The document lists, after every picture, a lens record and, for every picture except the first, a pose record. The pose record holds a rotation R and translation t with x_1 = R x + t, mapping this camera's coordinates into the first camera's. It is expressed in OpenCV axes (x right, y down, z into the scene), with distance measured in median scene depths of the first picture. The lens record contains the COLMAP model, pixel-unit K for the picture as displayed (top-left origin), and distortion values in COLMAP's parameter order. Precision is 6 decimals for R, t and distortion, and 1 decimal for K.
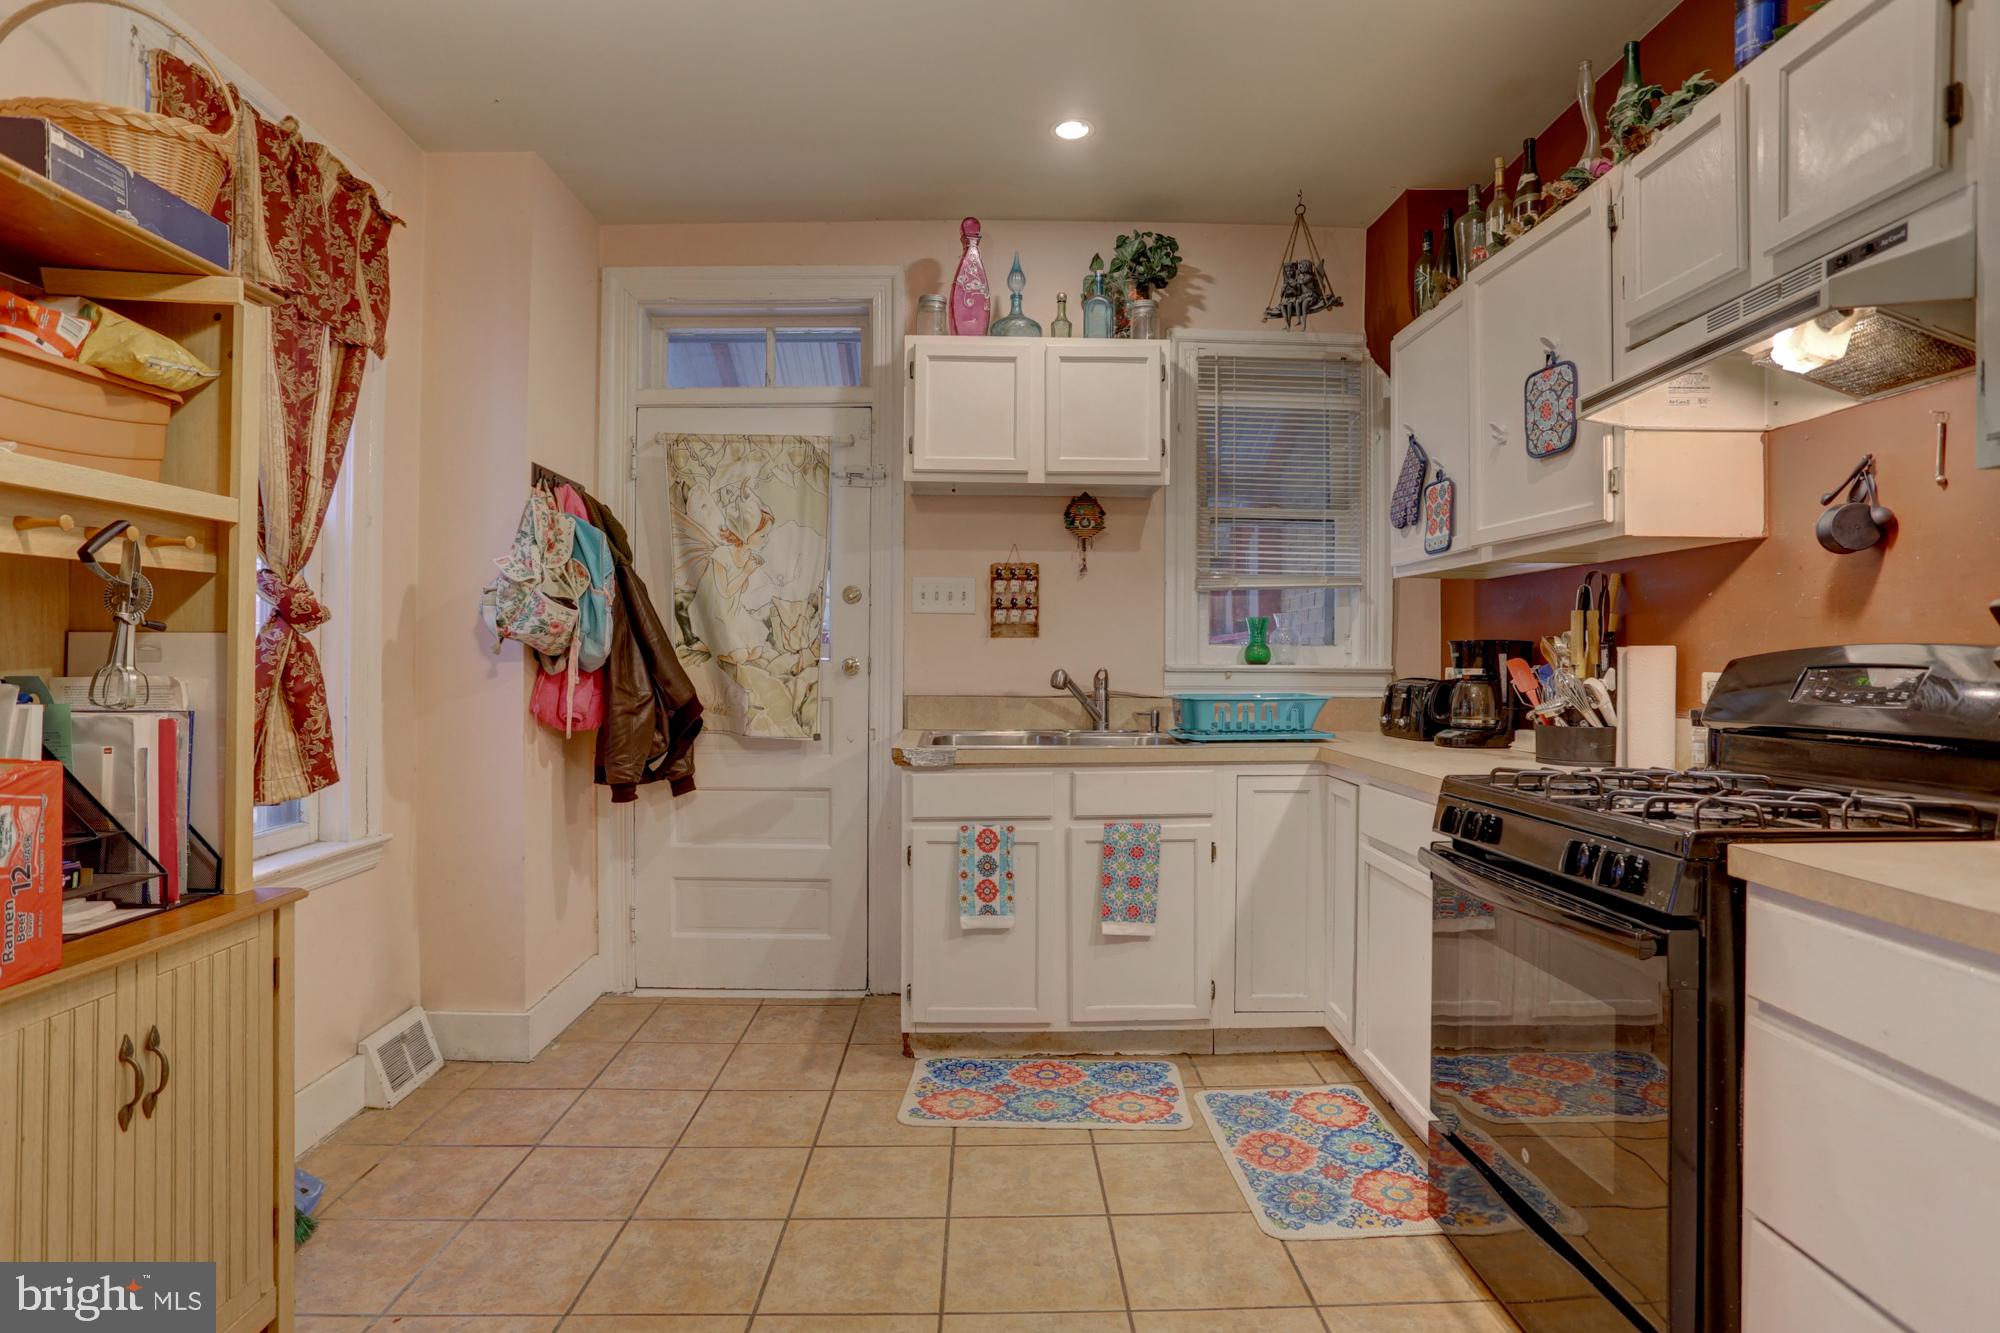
lens RADIAL K [[1054.5, 0, 1029.1], [0, 1054.5, 659.0], [0, 0, 1]] dist [-0.050045, 0.020682]
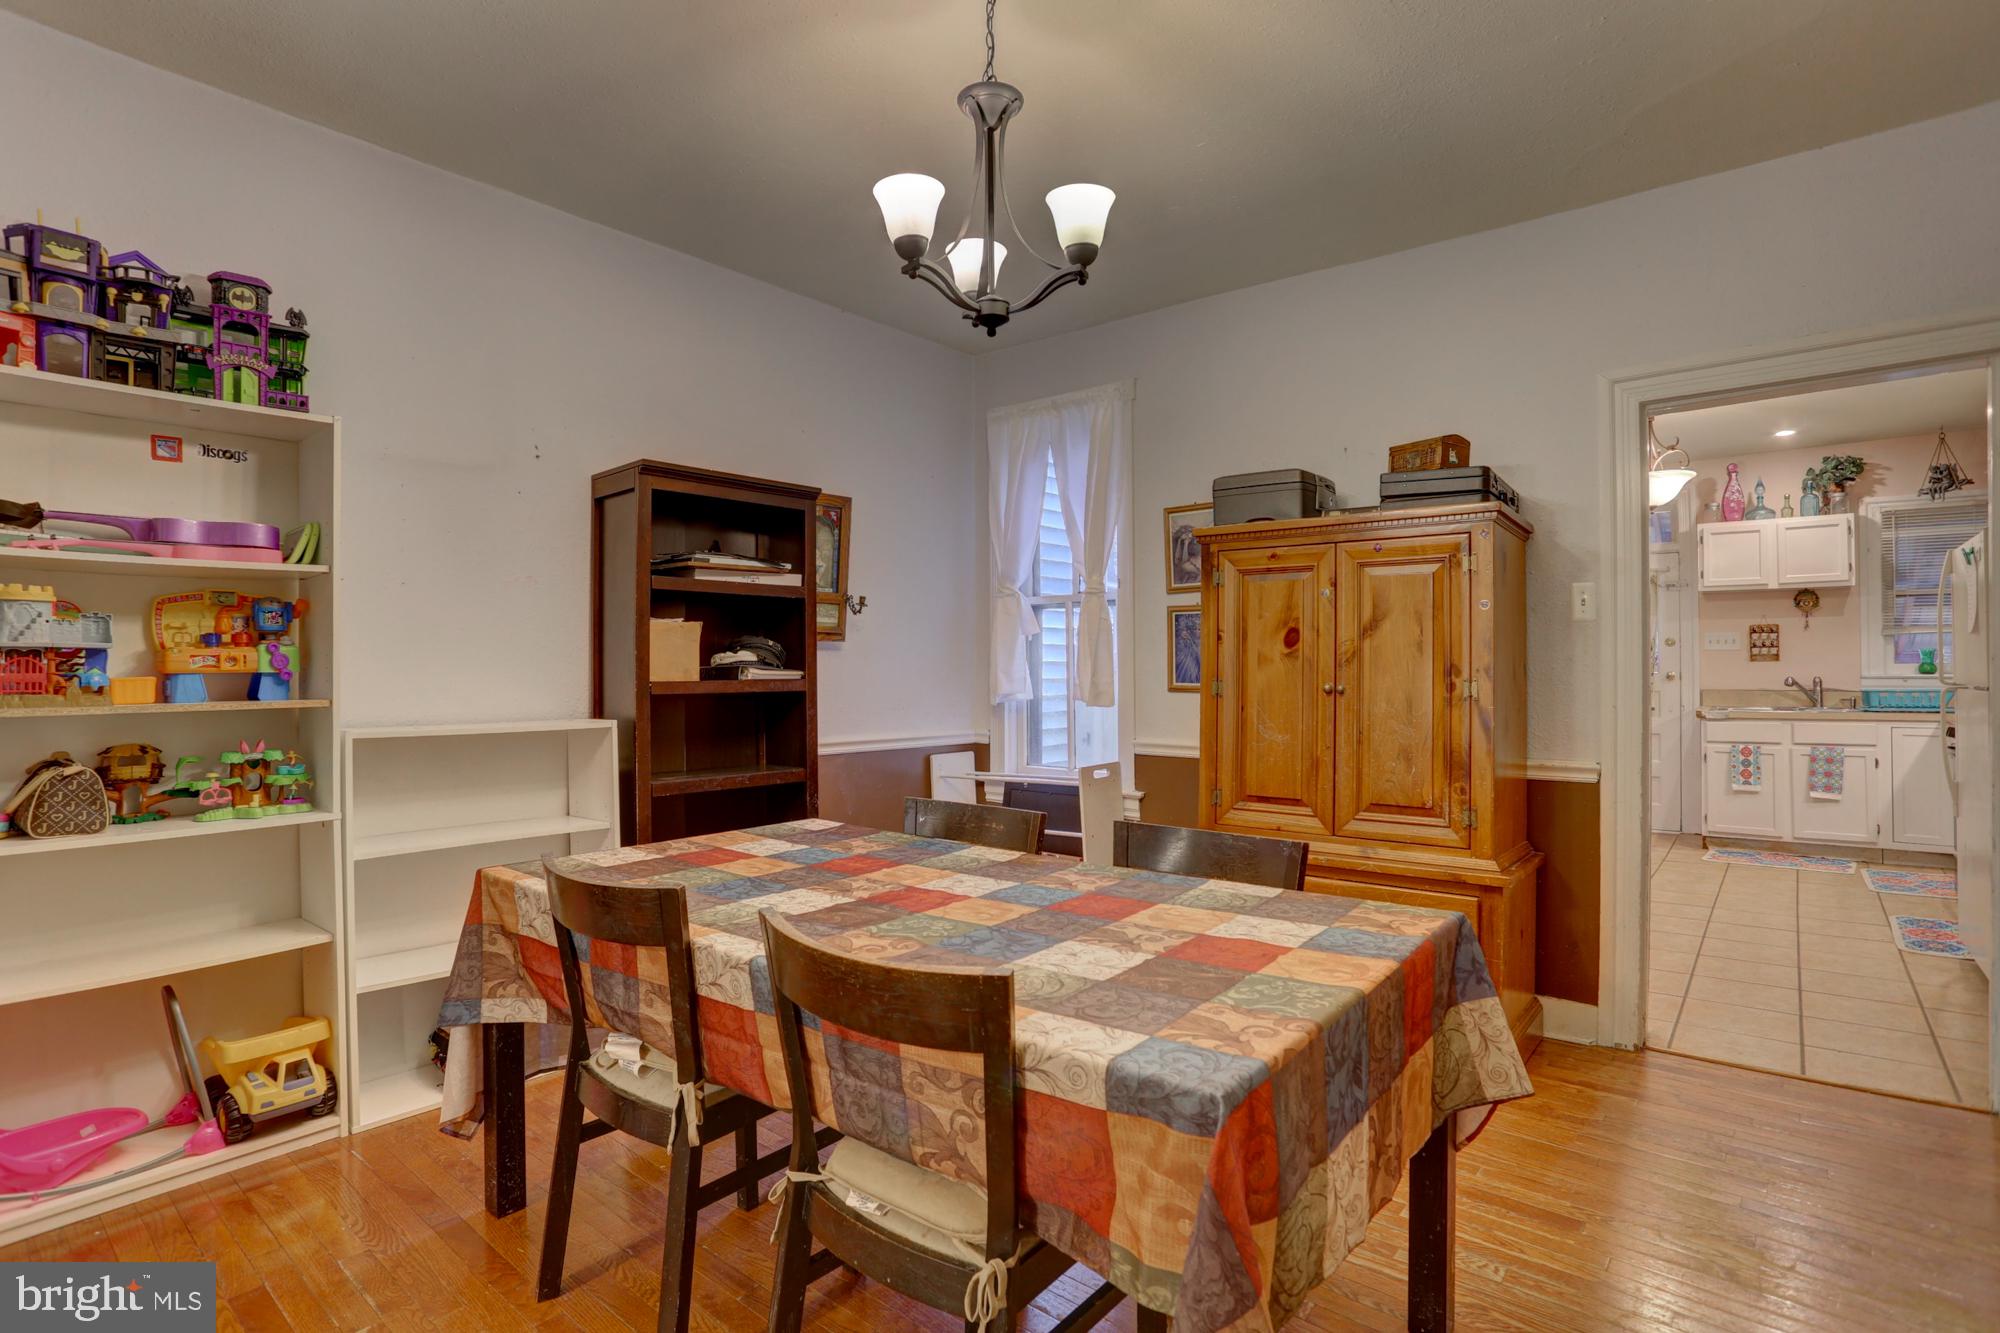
lens RADIAL K [[955.7, 0, 1009.8], [0, 955.7, 660.2], [0, 0, 1]] dist [-0.054953, 0.018277]
pose [[0.738523, -0.016485, -0.674027, 0.137012], [0.010554, 0.999861, -0.012891, -0.017420], [0.674146, 0.002407, 0.738594, -1.505242]]
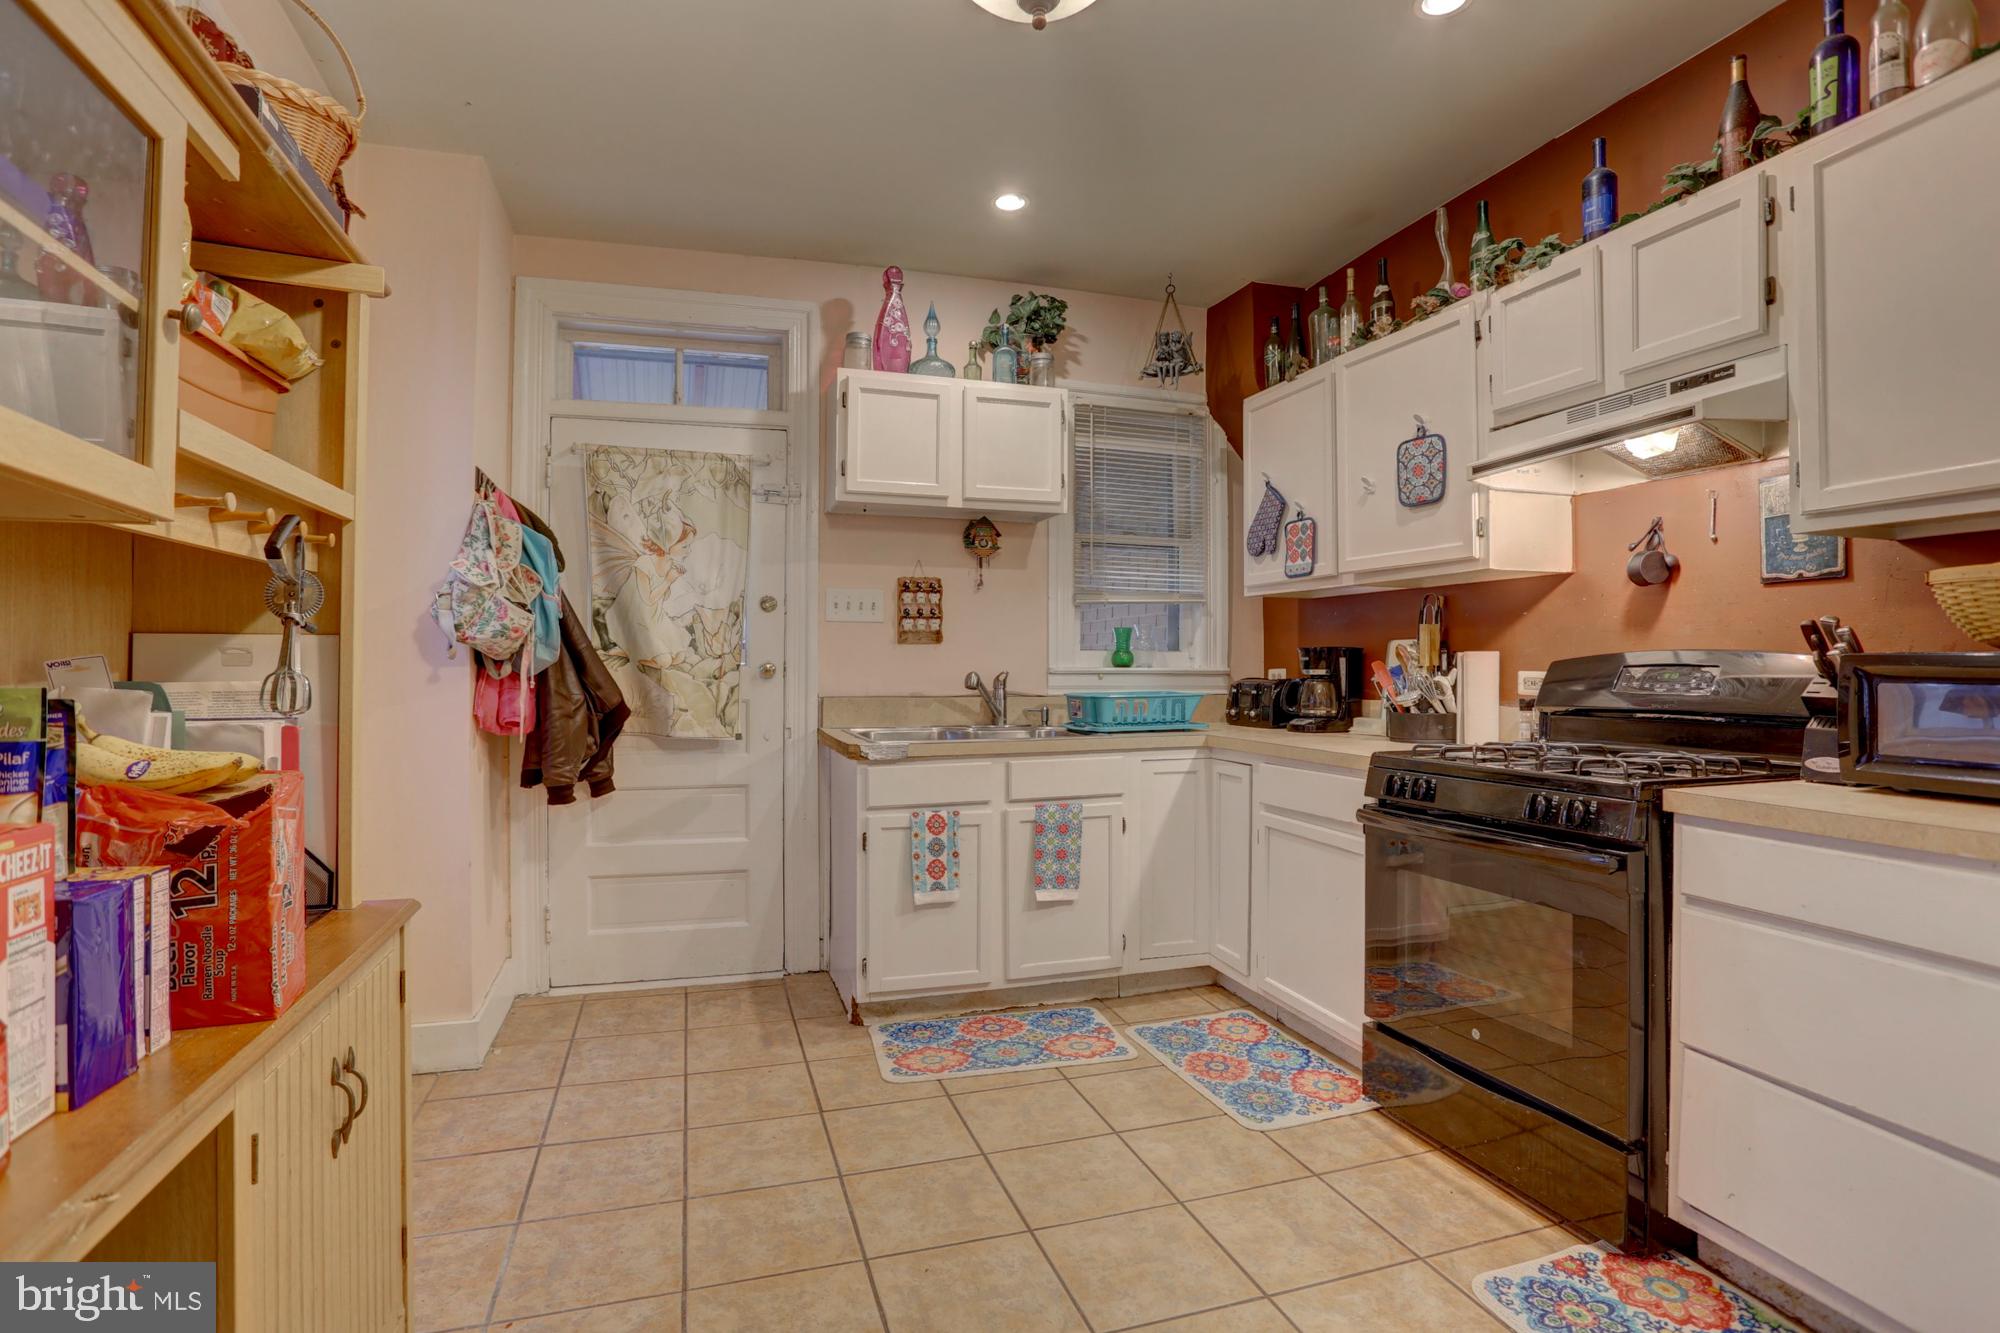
lens RADIAL K [[955.7, 0, 1008.1], [0, 955.7, 658.6], [0, 0, 1]] dist [-0.054953, 0.018277]
pose [[0.963078, -0.000701, 0.269221, -0.229792], [0.002316, 0.999981, -0.005681, 0.001449], [-0.269212, 0.006095, 0.963062, -0.000592]]
